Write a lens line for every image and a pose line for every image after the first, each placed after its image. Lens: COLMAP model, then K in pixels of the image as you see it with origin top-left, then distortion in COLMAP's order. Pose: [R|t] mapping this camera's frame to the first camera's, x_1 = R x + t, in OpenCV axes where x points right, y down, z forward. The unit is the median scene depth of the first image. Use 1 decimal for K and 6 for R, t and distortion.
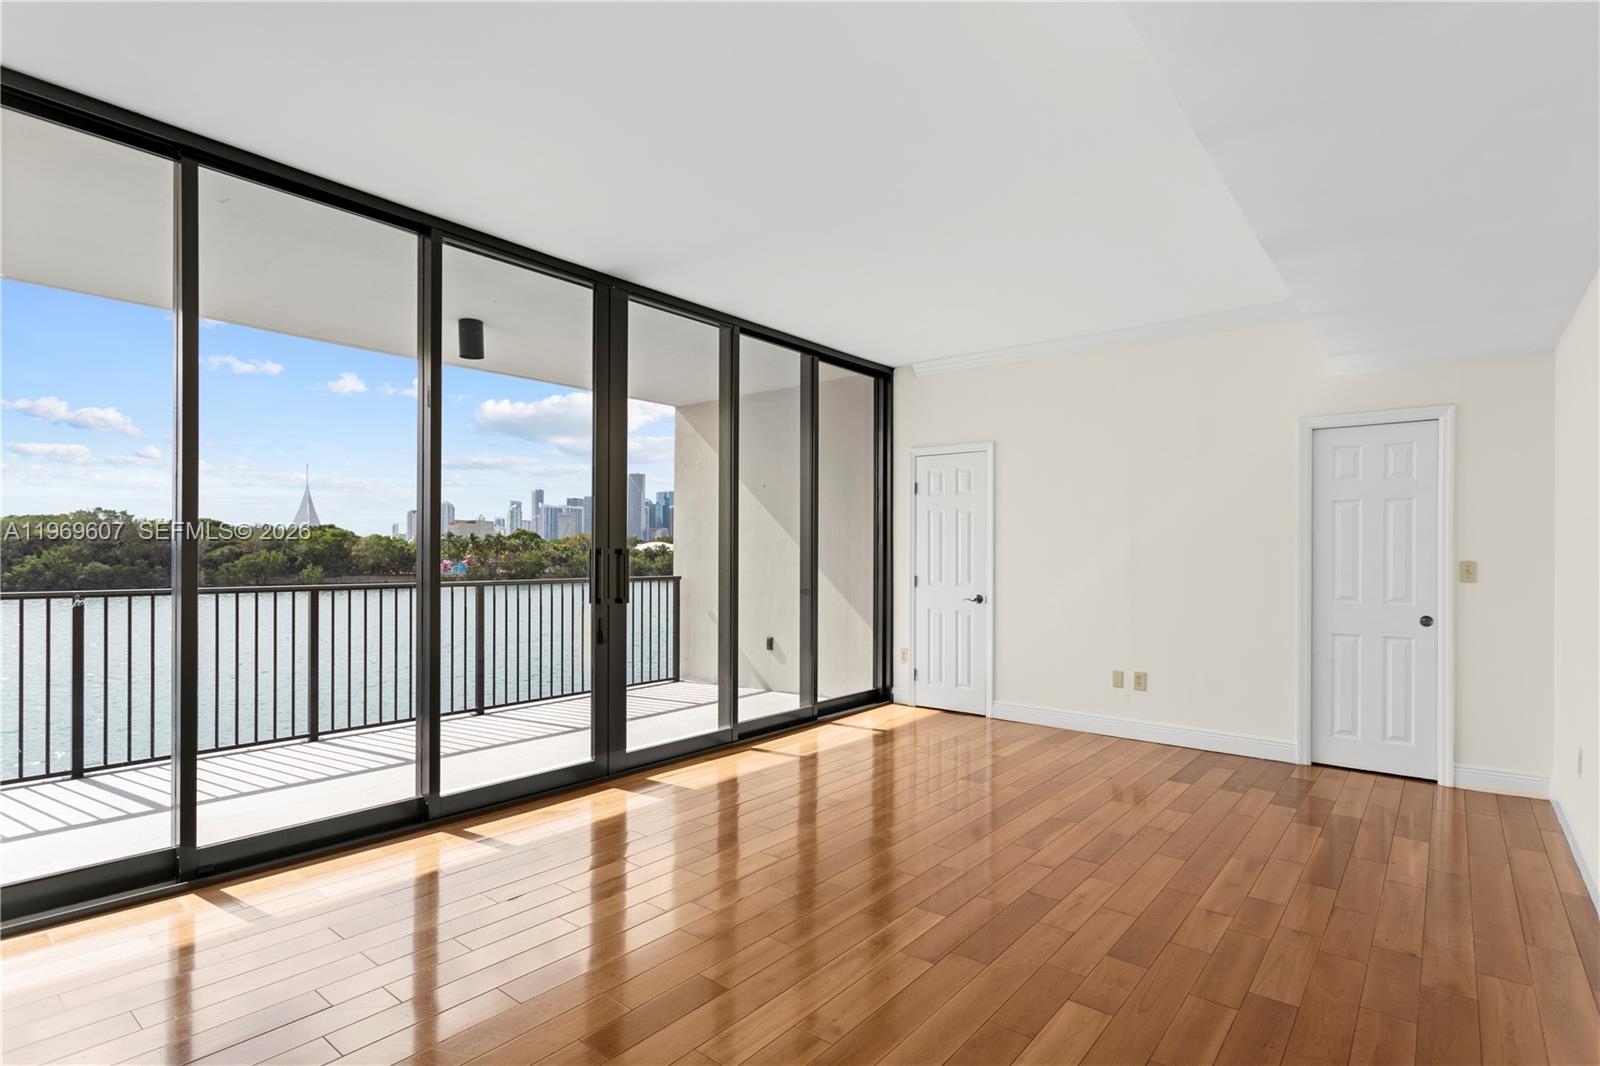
lens RADIAL K [[793.9, 0, 820.0], [0, 793.9, 557.8], [0, 0, 1]] dist [-0.000608, -0.000742]
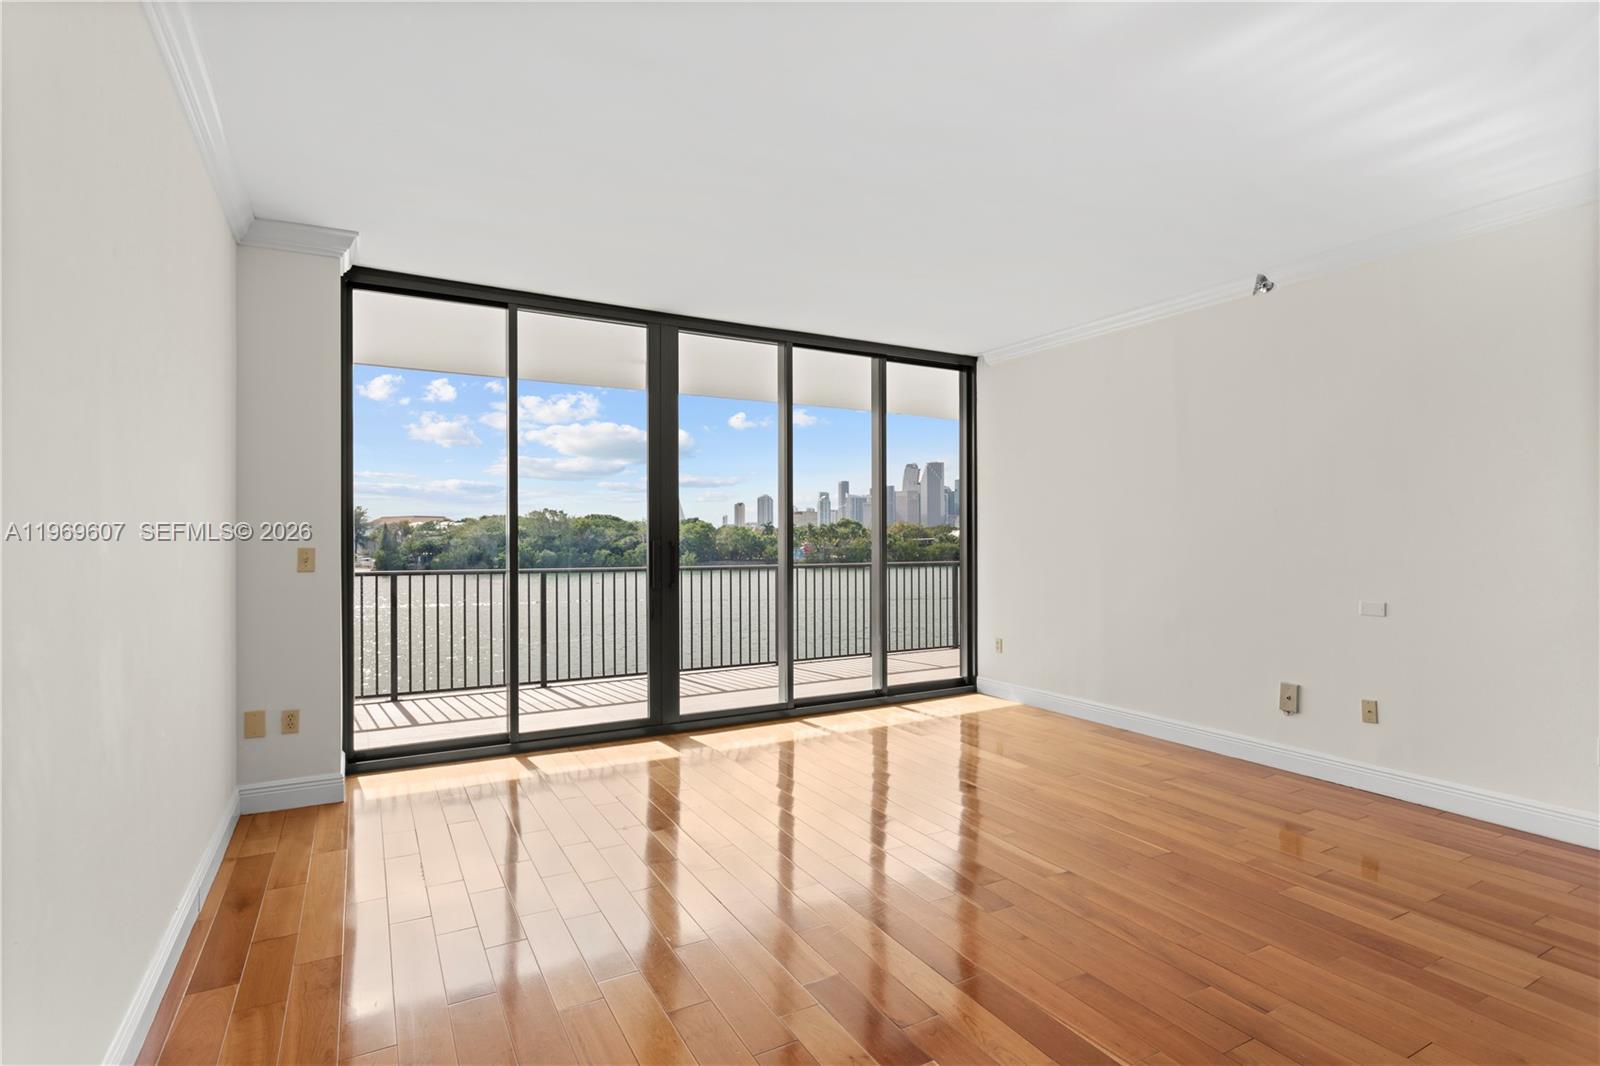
lens RADIAL K [[793.9, 0, 800.1], [0, 793.9, 537.4], [0, 0, 1]] dist [-0.000608, -0.000742]
pose [[0.904520, -0.010354, -0.426306, 0.051441], [0.007126, 0.999933, -0.009165, -0.000583], [0.426372, 0.005252, 0.904533, 0.000720]]
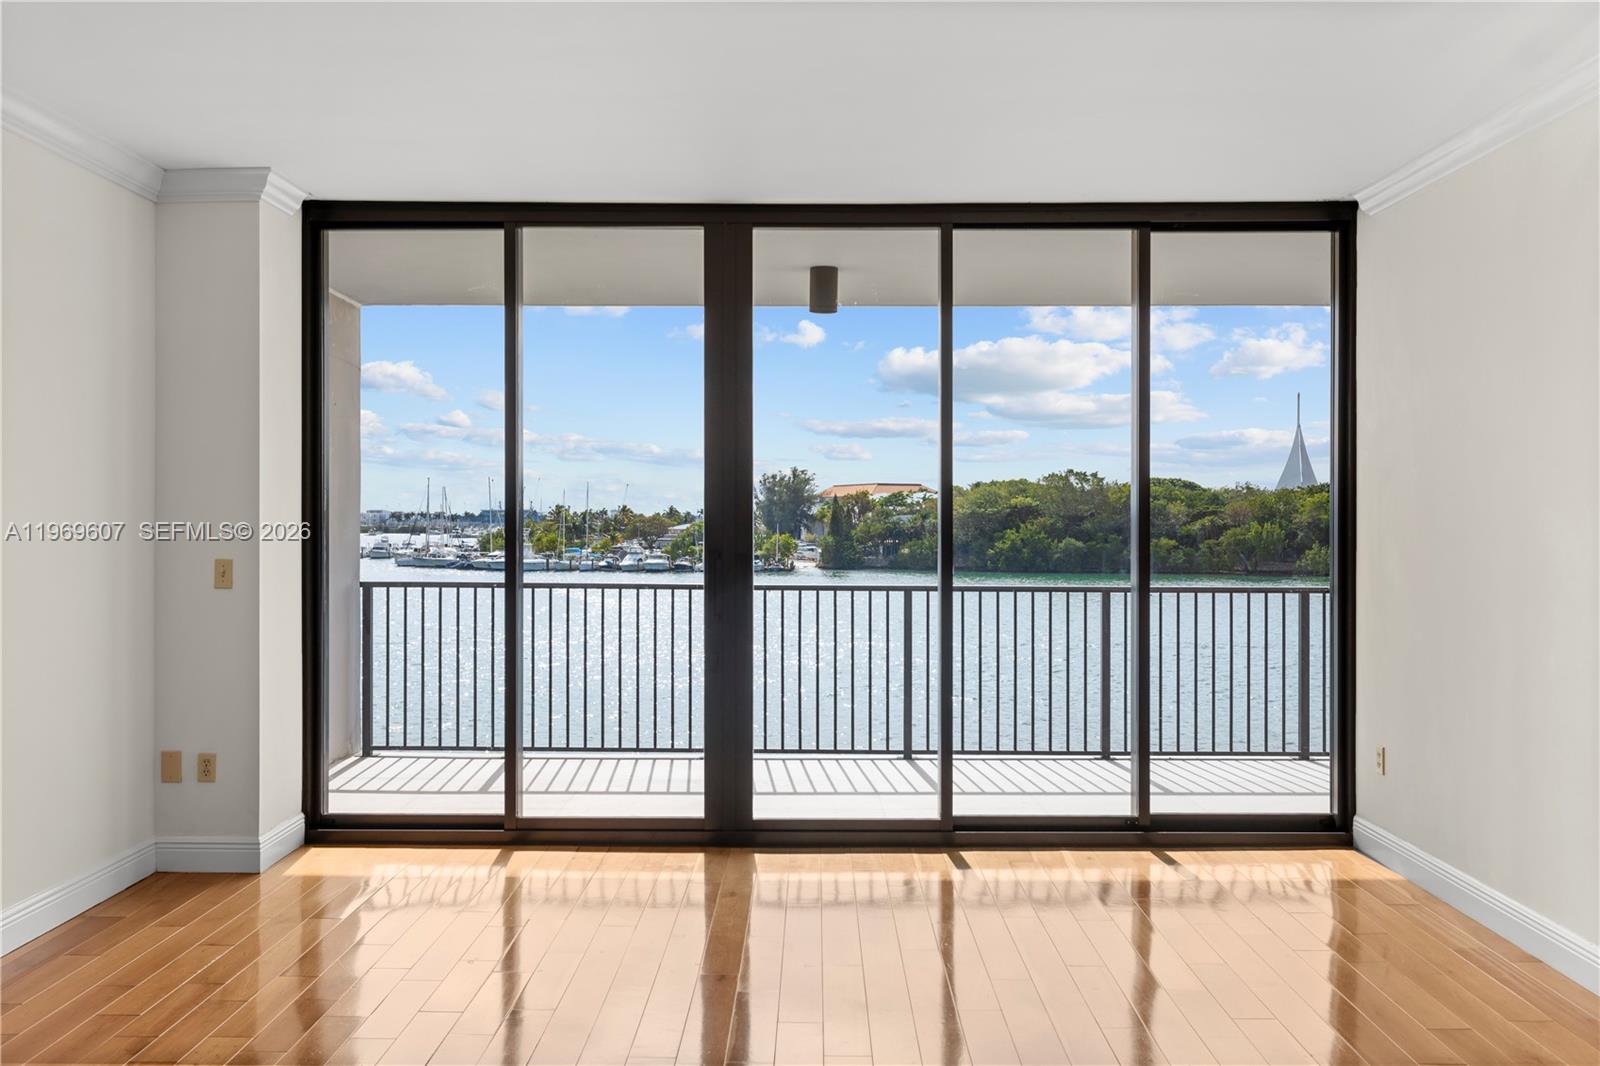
lens RADIAL K [[1338.9, 0, 797.6], [0, 1338.9, 522.2], [0, 0, 1]] dist [-0.004709, 0.003713]
pose [[0.567183, -0.003333, -0.823585, 0.098642], [-0.002735, 0.999979, -0.005930, -0.003684], [0.823588, 0.005616, 0.567161, 0.033351]]
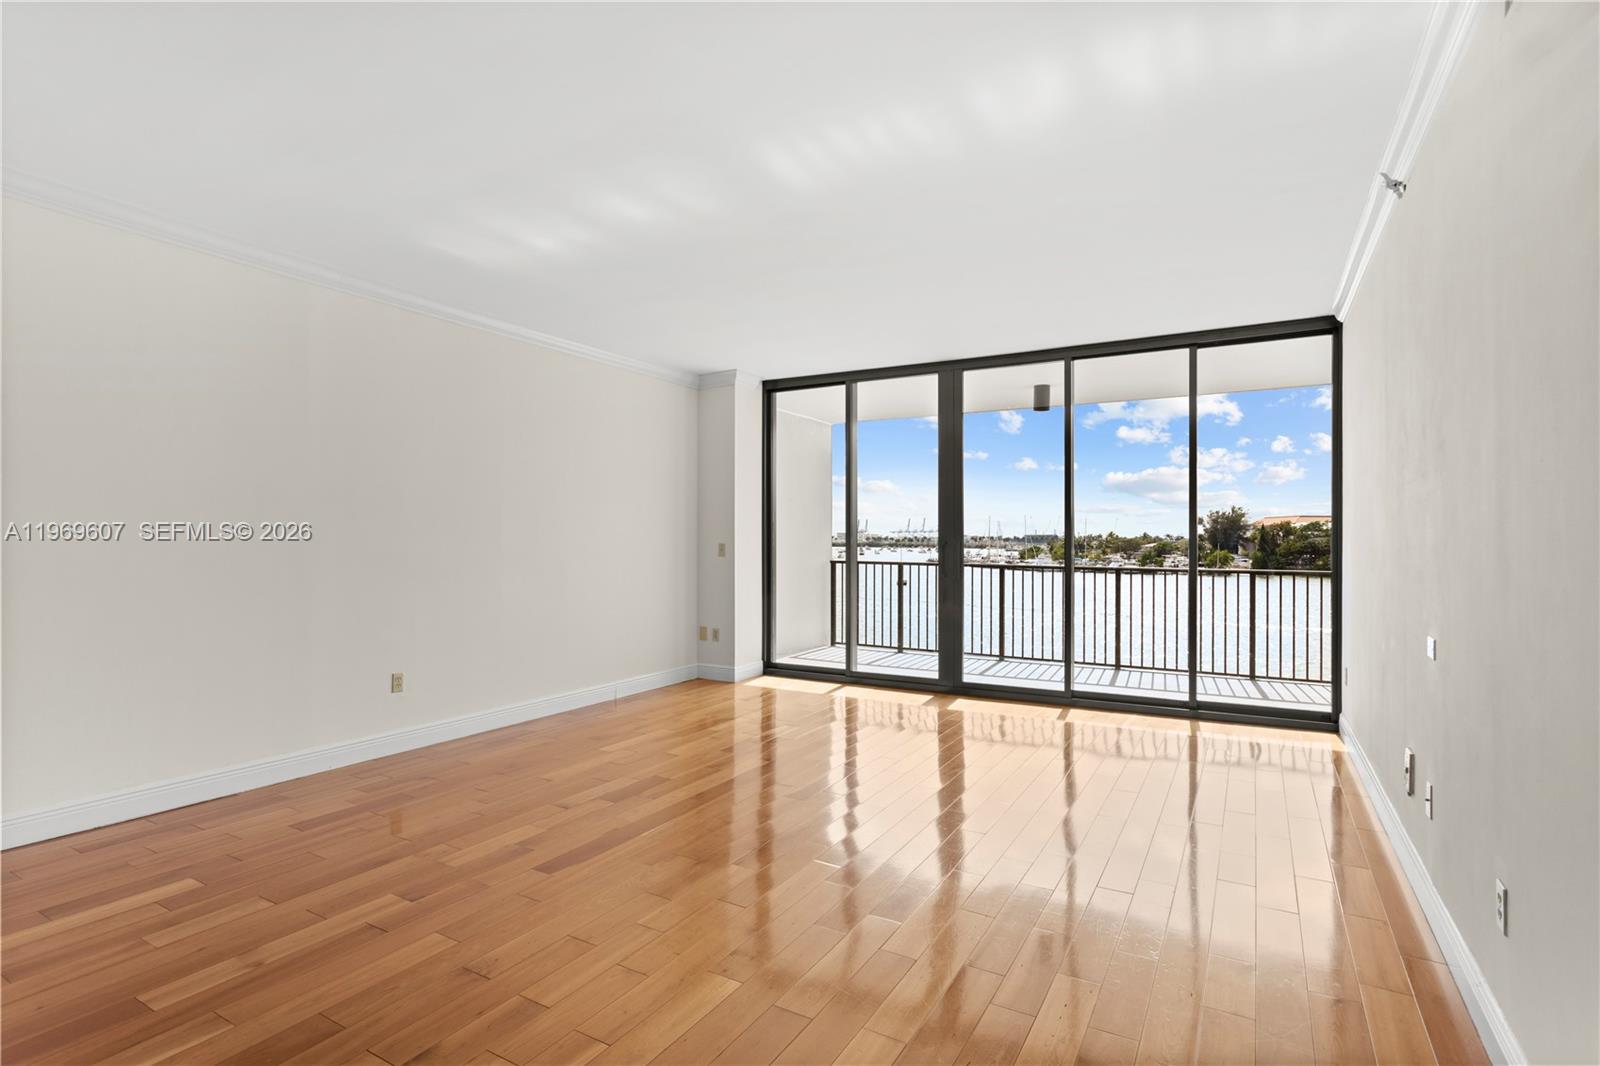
lens RADIAL K [[793.9, 0, 803.2], [0, 793.9, 539.3], [0, 0, 1]] dist [-0.000608, -0.000742]
pose [[0.091039, -0.007058, -0.995822, 0.136447], [-0.007467, 0.999942, -0.007770, -0.000222], [0.995819, 0.008144, 0.090981, 0.063657]]
